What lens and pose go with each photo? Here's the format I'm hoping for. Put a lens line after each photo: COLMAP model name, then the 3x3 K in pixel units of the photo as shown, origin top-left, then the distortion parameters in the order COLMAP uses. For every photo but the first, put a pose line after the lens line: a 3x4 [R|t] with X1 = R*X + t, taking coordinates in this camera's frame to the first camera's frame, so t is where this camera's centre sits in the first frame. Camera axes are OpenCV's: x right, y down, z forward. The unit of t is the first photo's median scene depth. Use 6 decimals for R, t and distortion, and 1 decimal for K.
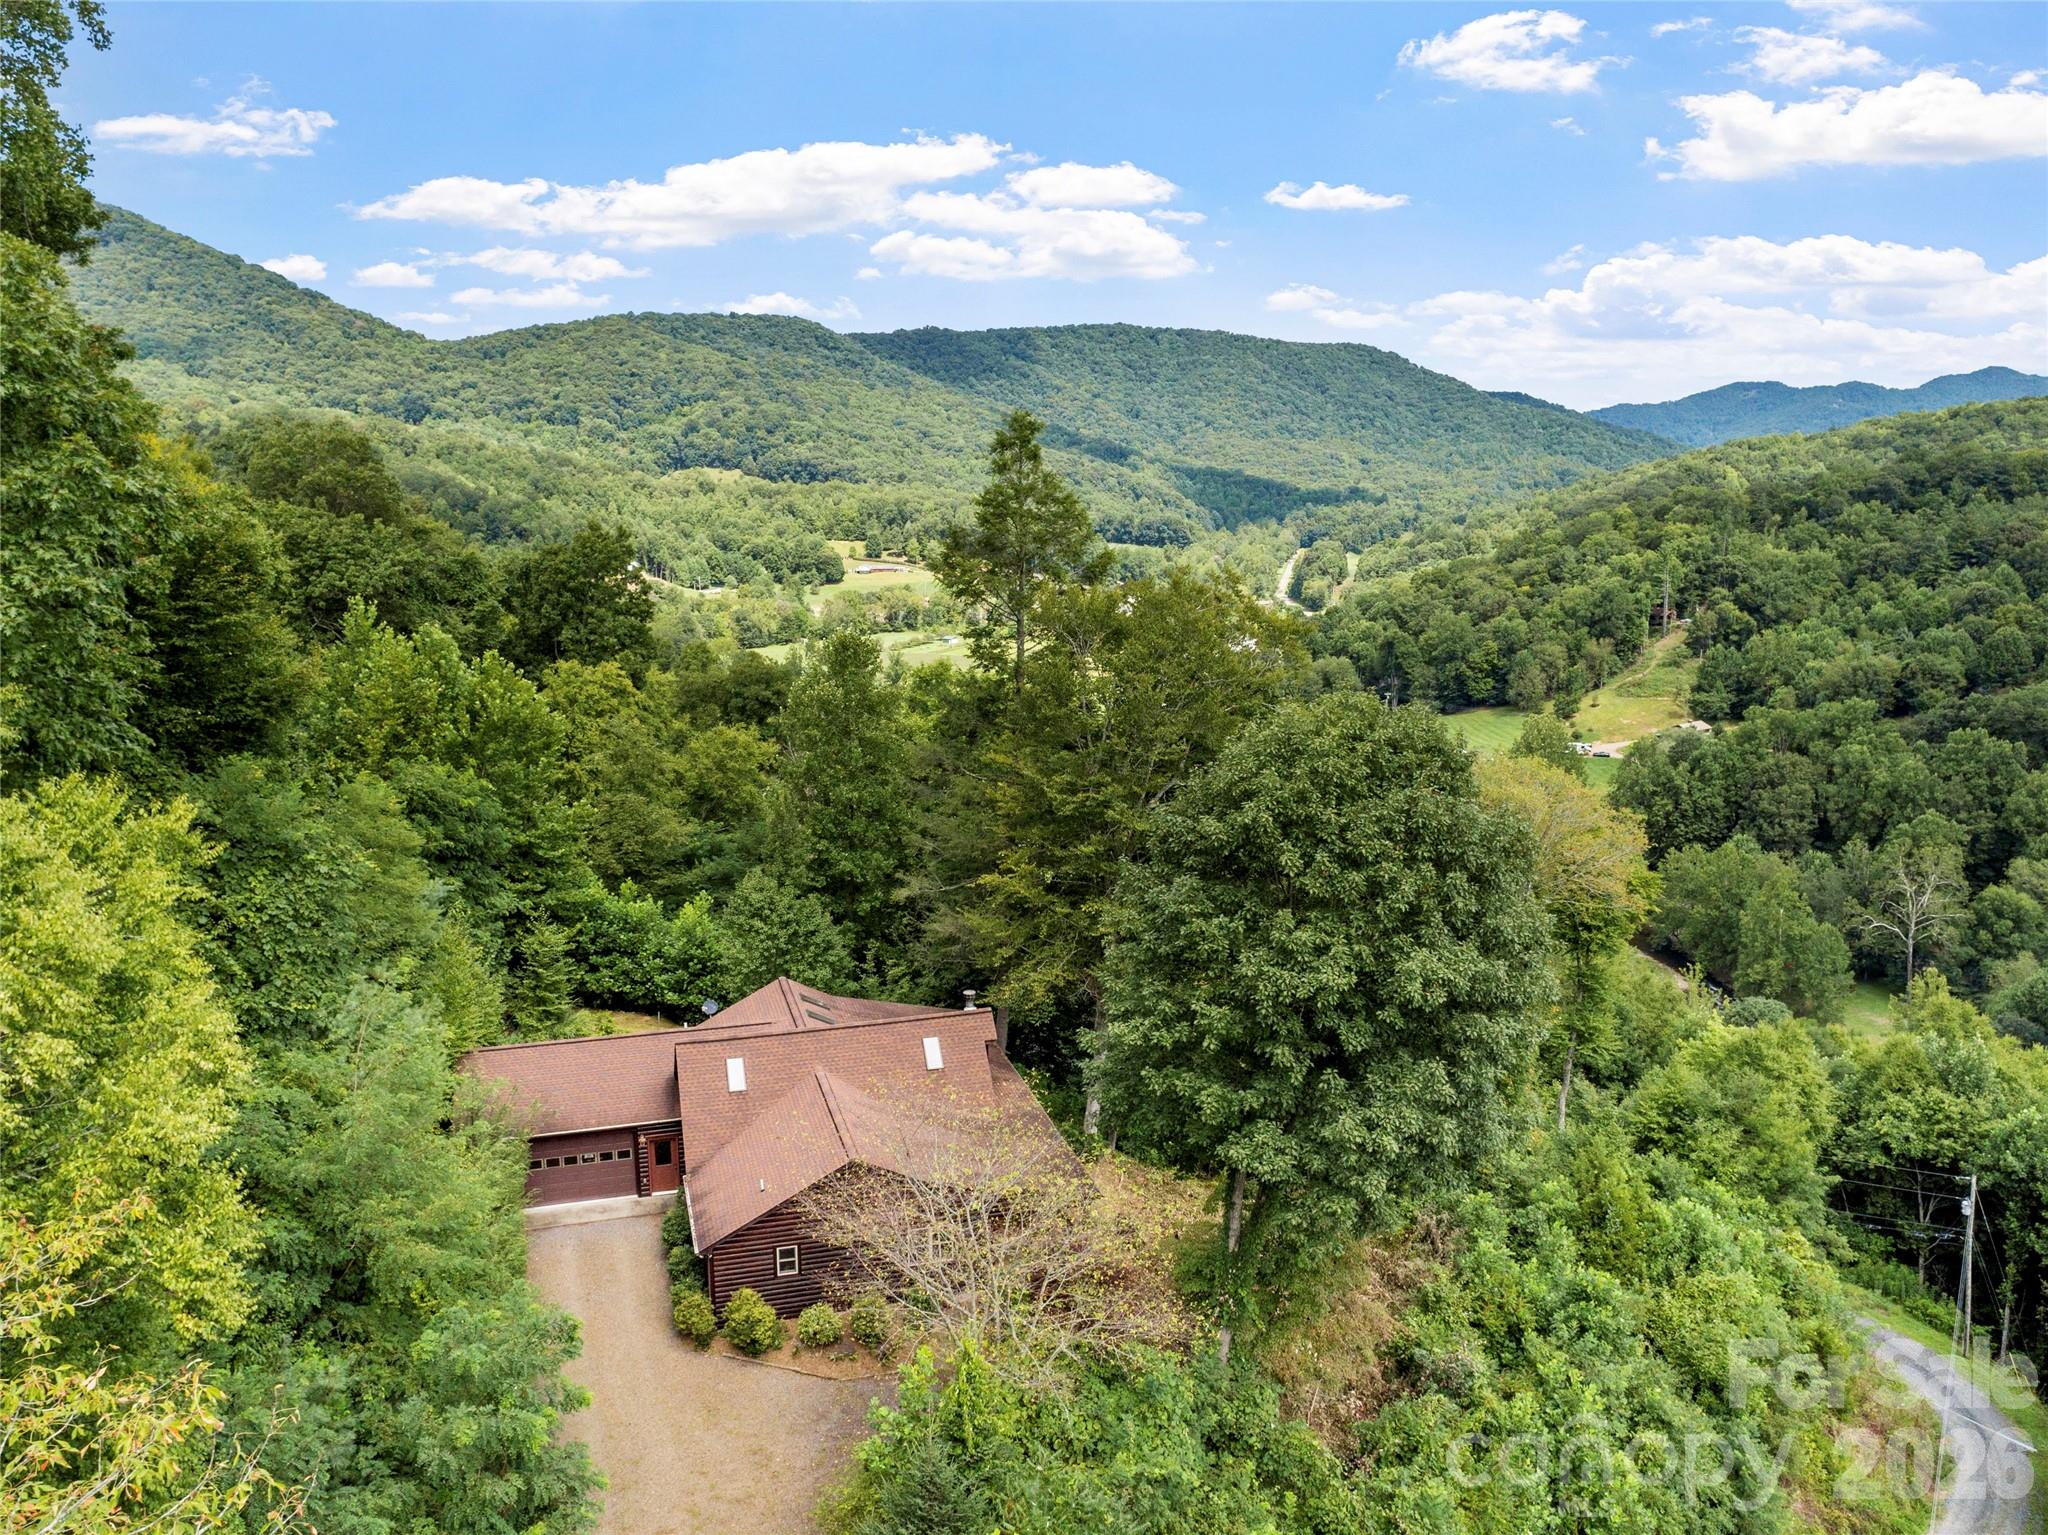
lens RADIAL K [[1444.2, 0, 1016.4], [0, 1444.2, 772.4], [0, 0, 1]] dist [-0.009386, -0.000831]
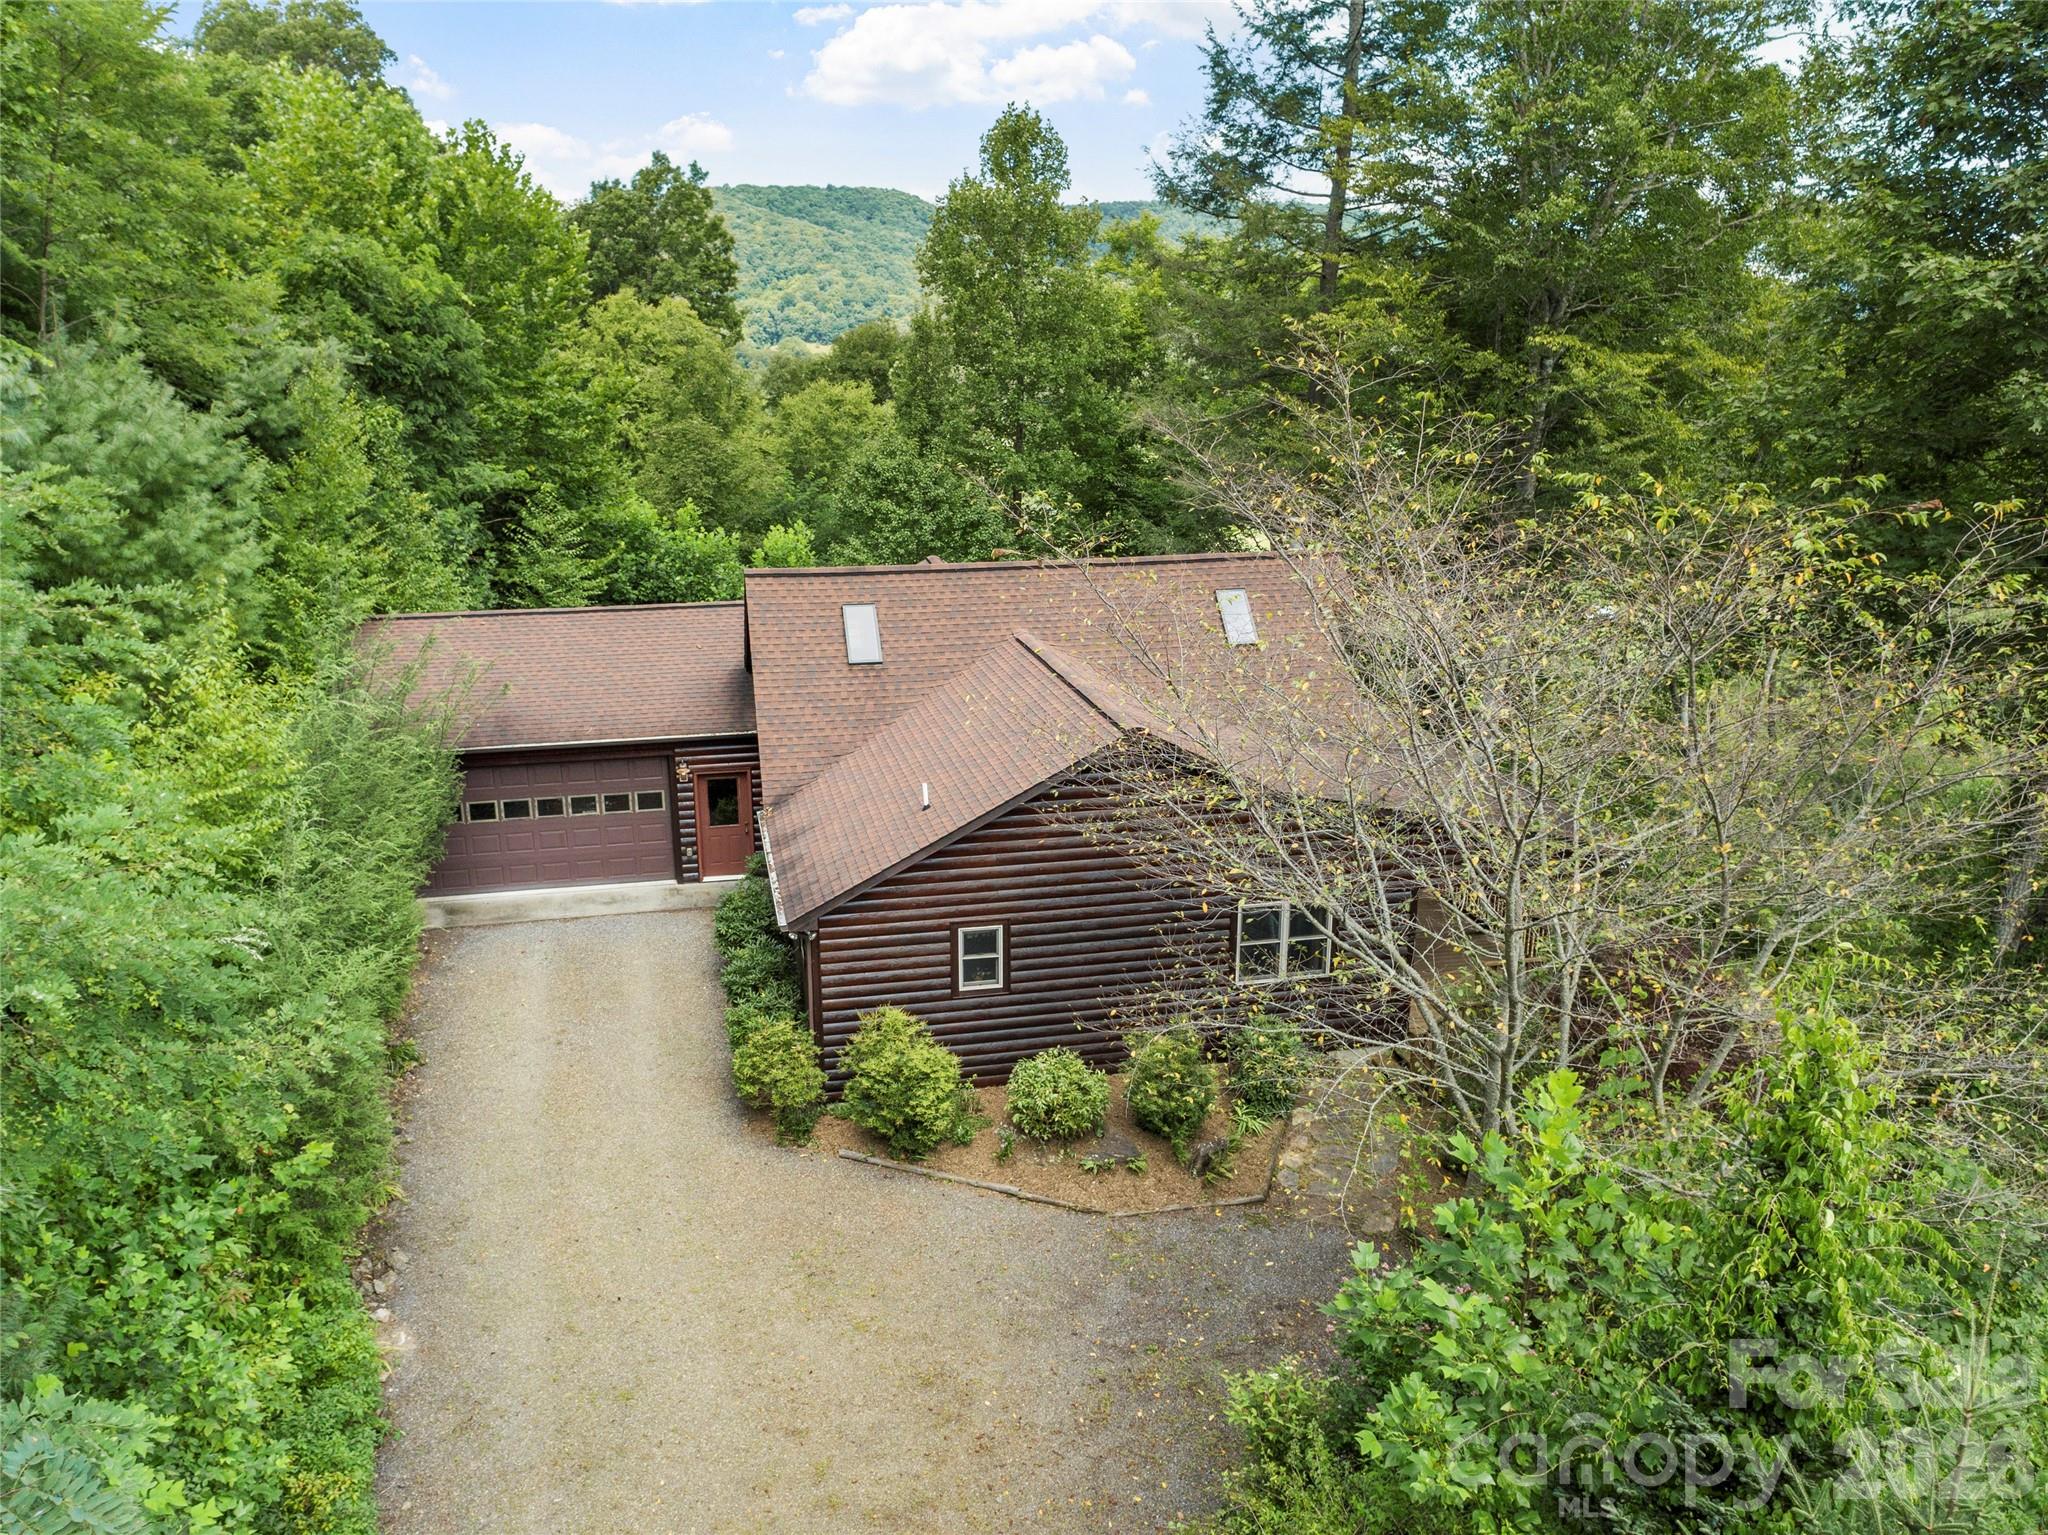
lens RADIAL K [[1444.2, 0, 1030.8], [0, 1444.2, 763.6], [0, 0, 1]] dist [-0.009386, -0.000831]
pose [[0.998417, 0.015764, -0.053990, -0.119718], [-0.012123, 0.997671, 0.067122, 0.247042], [0.054923, -0.066362, 0.996283, 0.553205]]
